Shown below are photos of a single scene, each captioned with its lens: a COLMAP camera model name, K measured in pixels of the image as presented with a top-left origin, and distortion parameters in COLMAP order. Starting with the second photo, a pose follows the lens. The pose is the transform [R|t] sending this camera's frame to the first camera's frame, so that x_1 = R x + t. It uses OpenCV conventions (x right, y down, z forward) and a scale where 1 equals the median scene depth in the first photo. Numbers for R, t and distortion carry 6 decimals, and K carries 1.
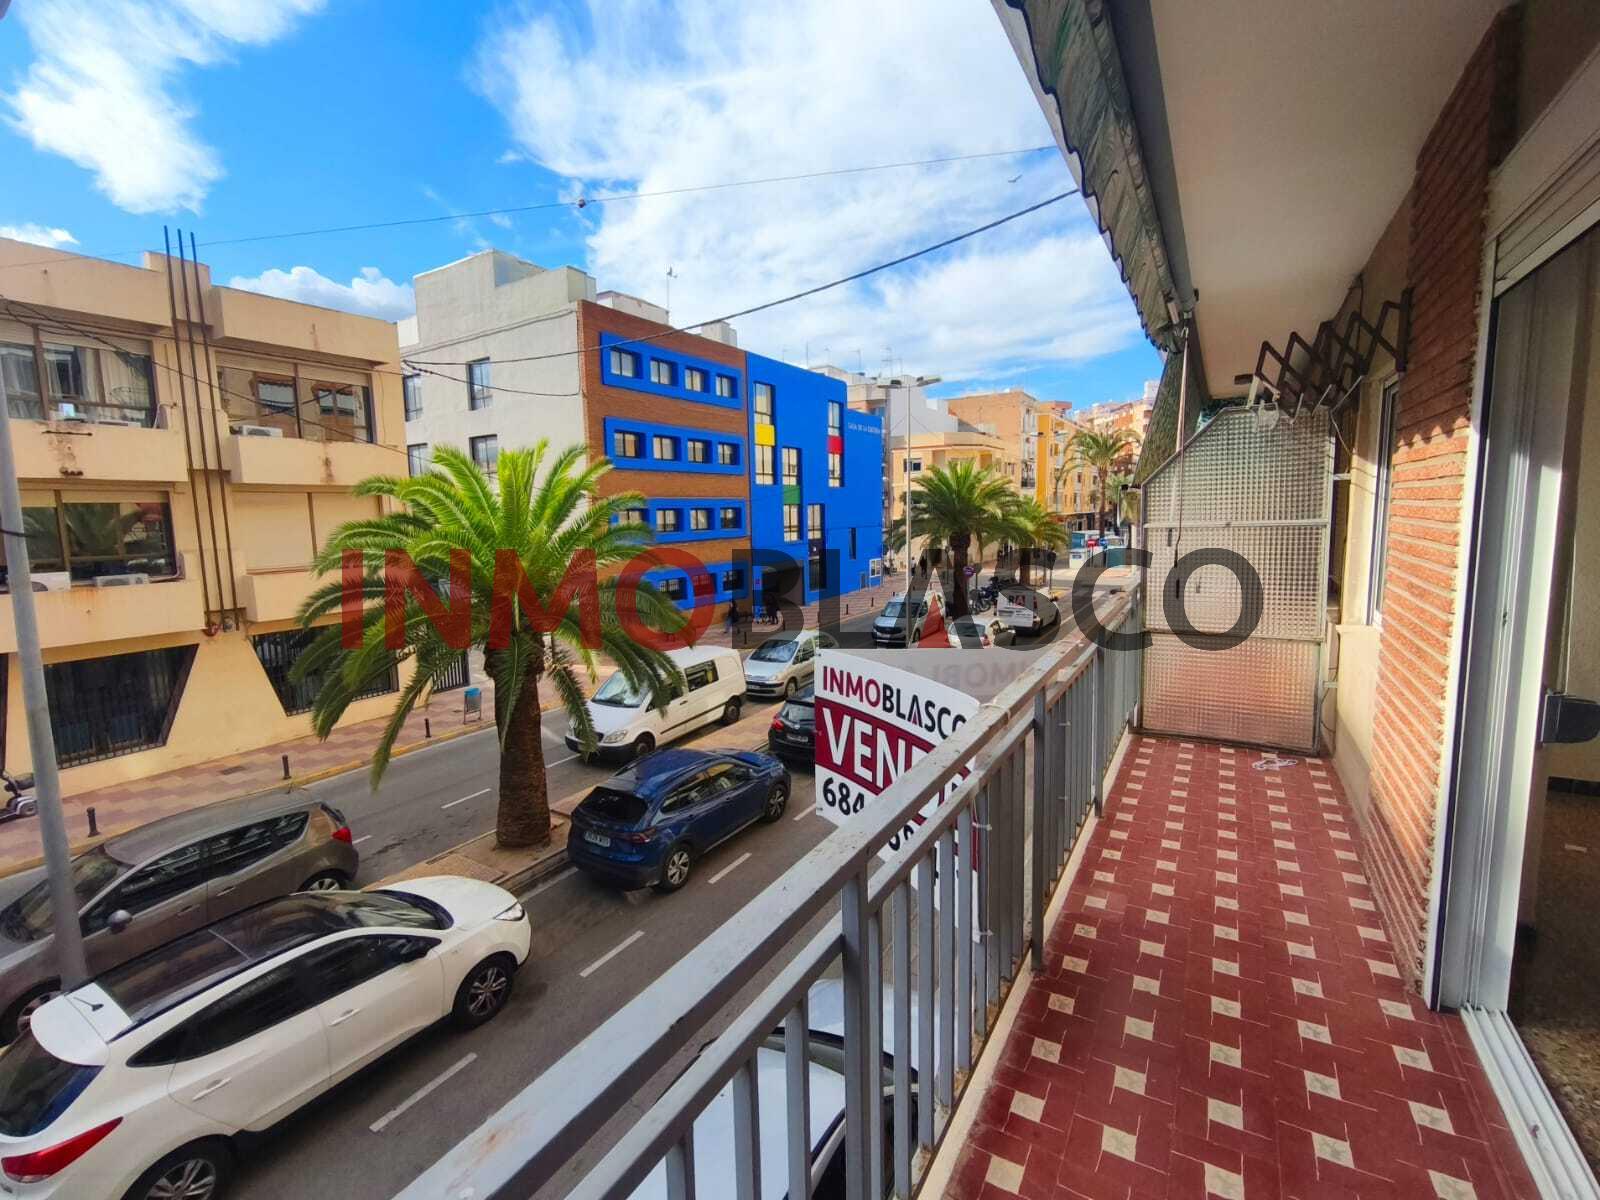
lens RADIAL K [[696.1, 0, 796.1], [0, 696.1, 581.0], [0, 0, 1]] dist [0.001173, 0.000058]
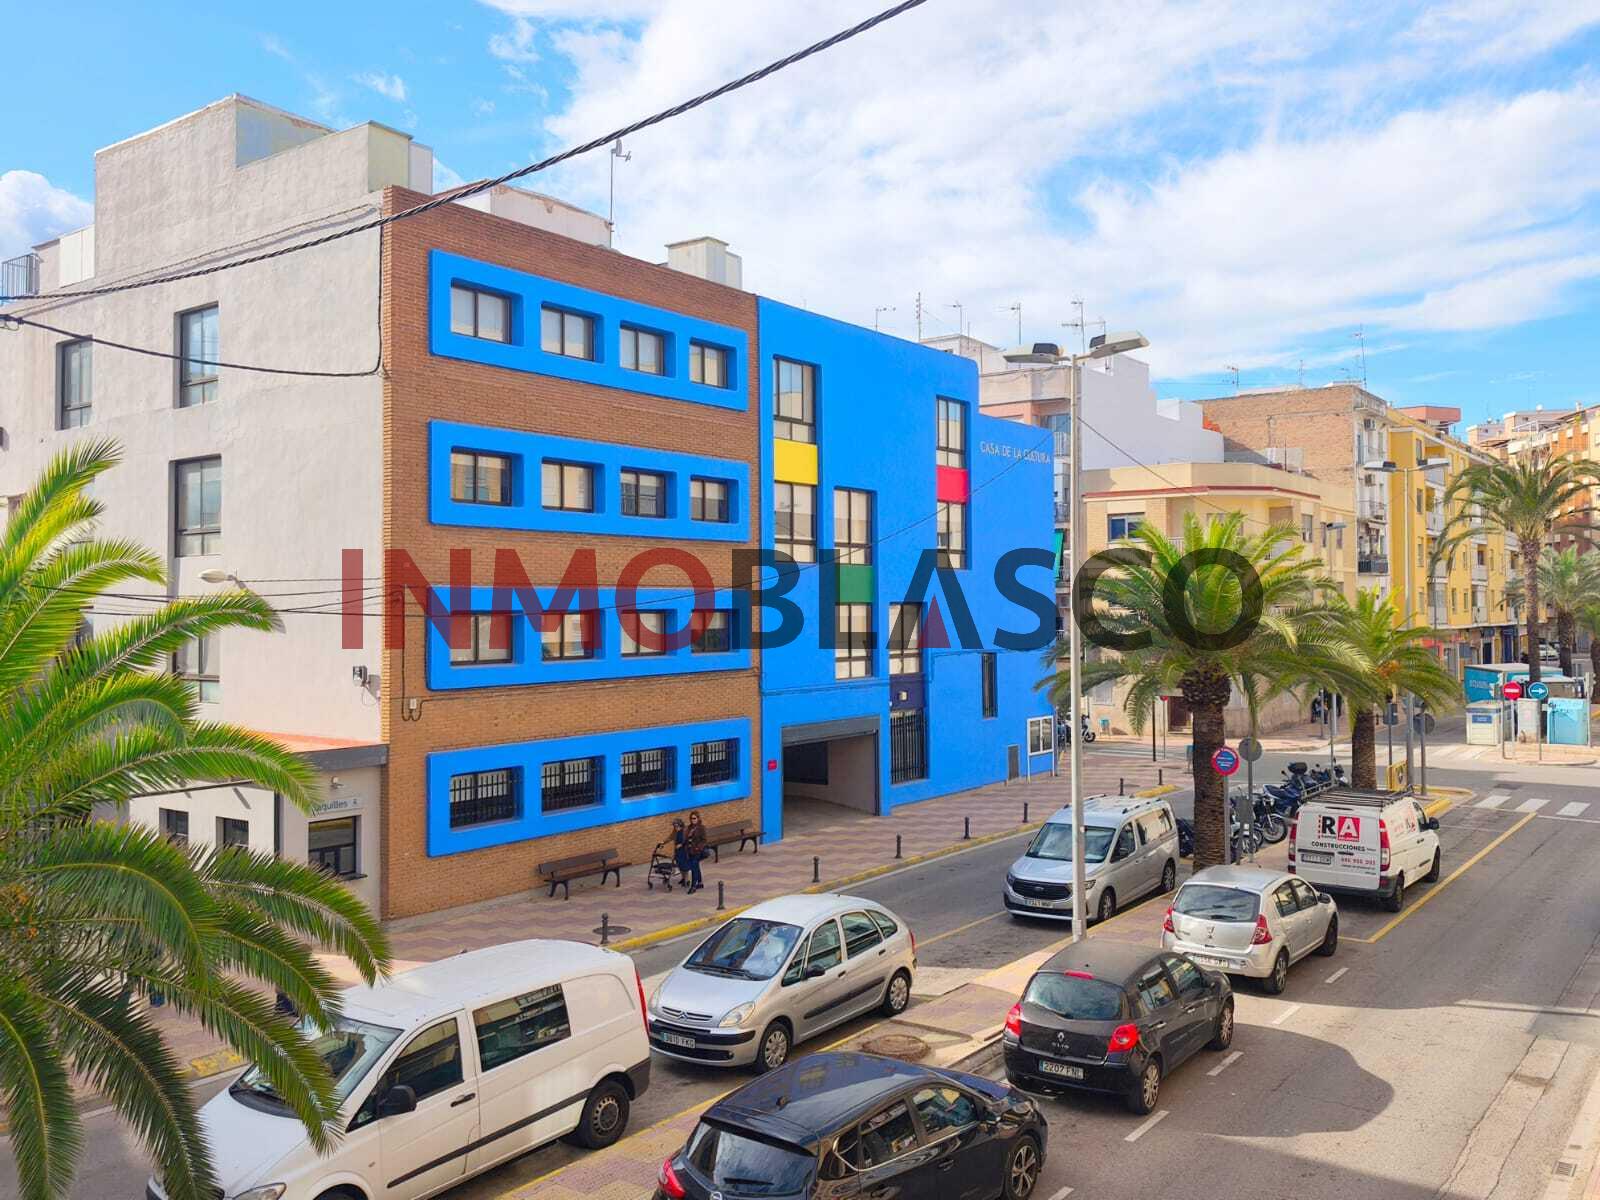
lens RADIAL K [[1307.7, 0, 804.1], [0, 1307.7, 566.6], [0, 0, 1]] dist [0.134276, -0.295793]
pose [[0.995790, 0.013656, -0.090641, 0.045328], [-0.025490, 0.991092, -0.130715, -0.016442], [0.088048, 0.132475, 0.987268, 0.095878]]
